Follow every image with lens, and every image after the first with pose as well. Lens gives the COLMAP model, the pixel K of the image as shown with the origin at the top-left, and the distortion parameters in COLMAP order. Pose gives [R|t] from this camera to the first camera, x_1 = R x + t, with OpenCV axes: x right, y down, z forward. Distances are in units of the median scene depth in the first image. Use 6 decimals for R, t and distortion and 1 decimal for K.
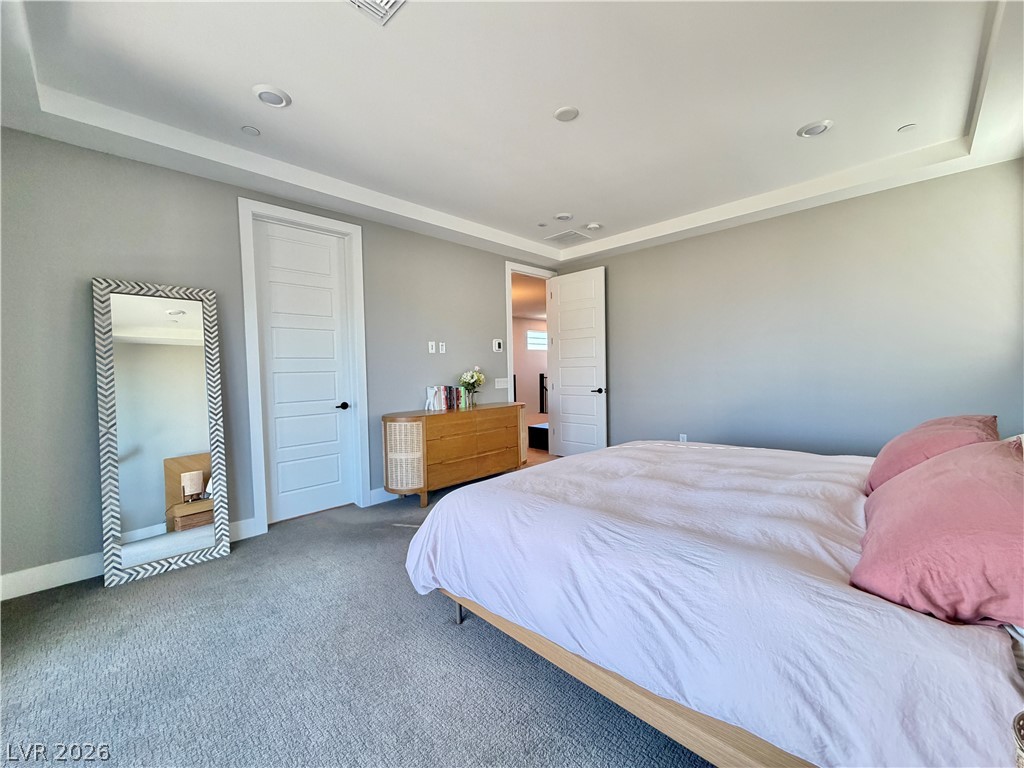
lens RADIAL K [[409.4, 0, 508.7], [0, 409.4, 384.8], [0, 0, 1]] dist [0.001078, 0.000169]
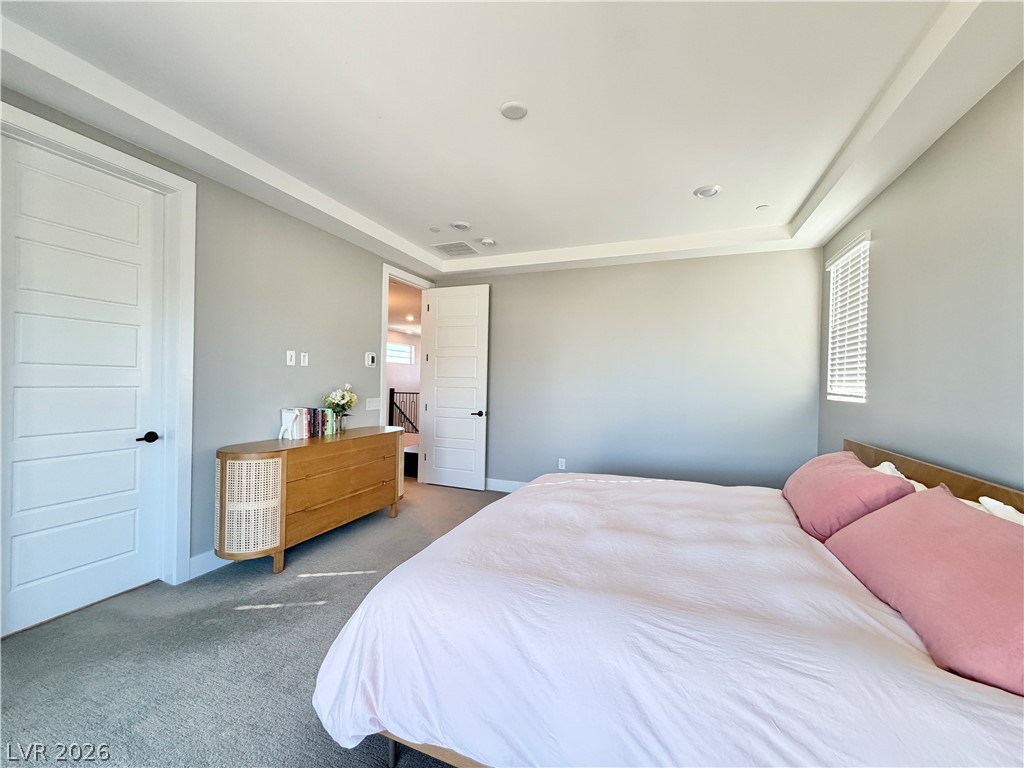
lens RADIAL K [[409.4, 0, 507.8], [0, 409.4, 385.1], [0, 0, 1]] dist [0.001078, 0.000169]
pose [[0.918268, 0.039257, 0.394009, -0.129071], [-0.027676, 0.999003, -0.035036, -0.027699], [-0.394991, 0.021268, 0.918439, 0.139349]]
